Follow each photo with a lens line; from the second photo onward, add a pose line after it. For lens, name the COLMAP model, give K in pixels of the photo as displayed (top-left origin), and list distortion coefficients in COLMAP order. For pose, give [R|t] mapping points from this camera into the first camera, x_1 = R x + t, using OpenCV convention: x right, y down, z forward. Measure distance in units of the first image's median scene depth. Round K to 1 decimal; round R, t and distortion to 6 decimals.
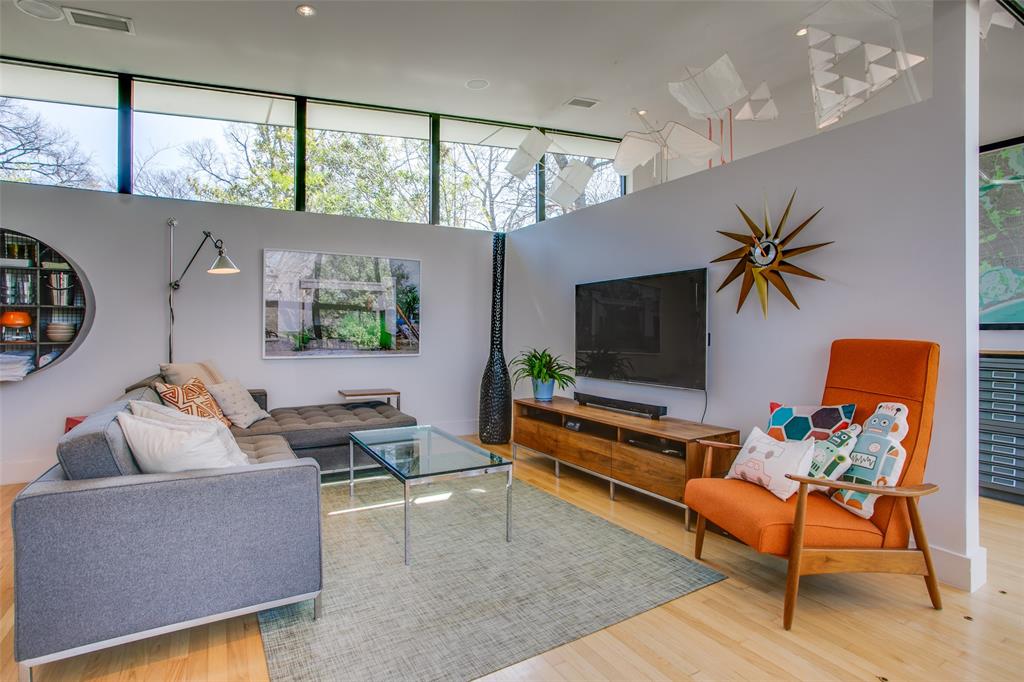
lens RADIAL K [[495.2, 0, 510.7], [0, 495.2, 336.5], [0, 0, 1]] dist [-0.041424, 0.001922]
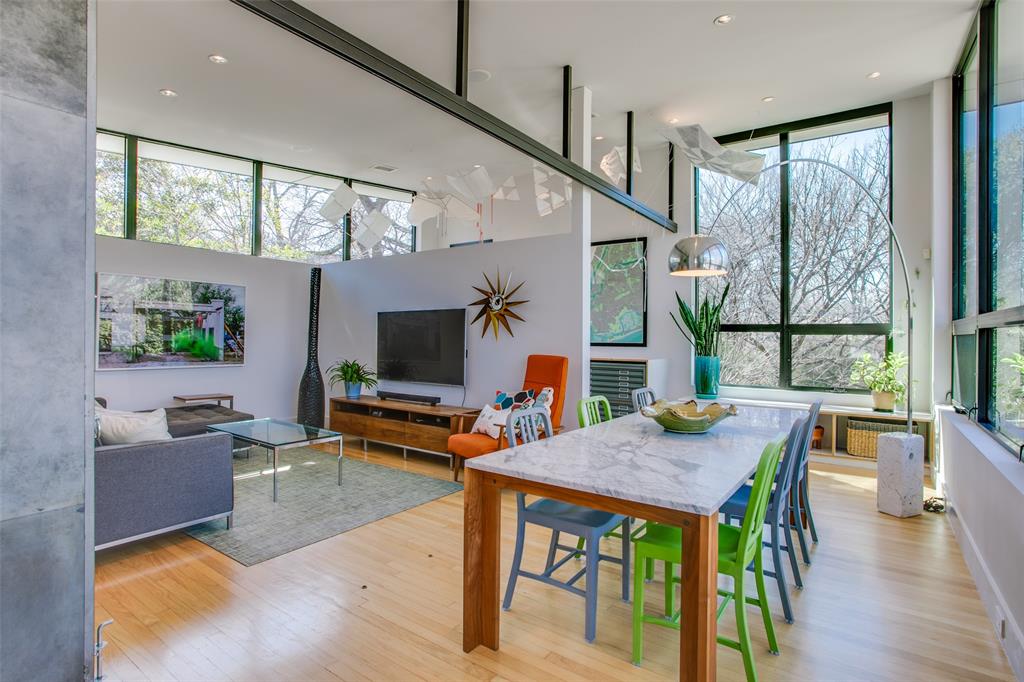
lens RADIAL K [[495.2, 0, 510.7], [0, 495.2, 336.5], [0, 0, 1]] dist [-0.041424, 0.001922]
pose [[0.911670, 0.010228, 0.410795, -0.120975], [-0.005415, 0.999902, -0.012880, -0.029058], [-0.410887, 0.009518, 0.911637, -0.502970]]
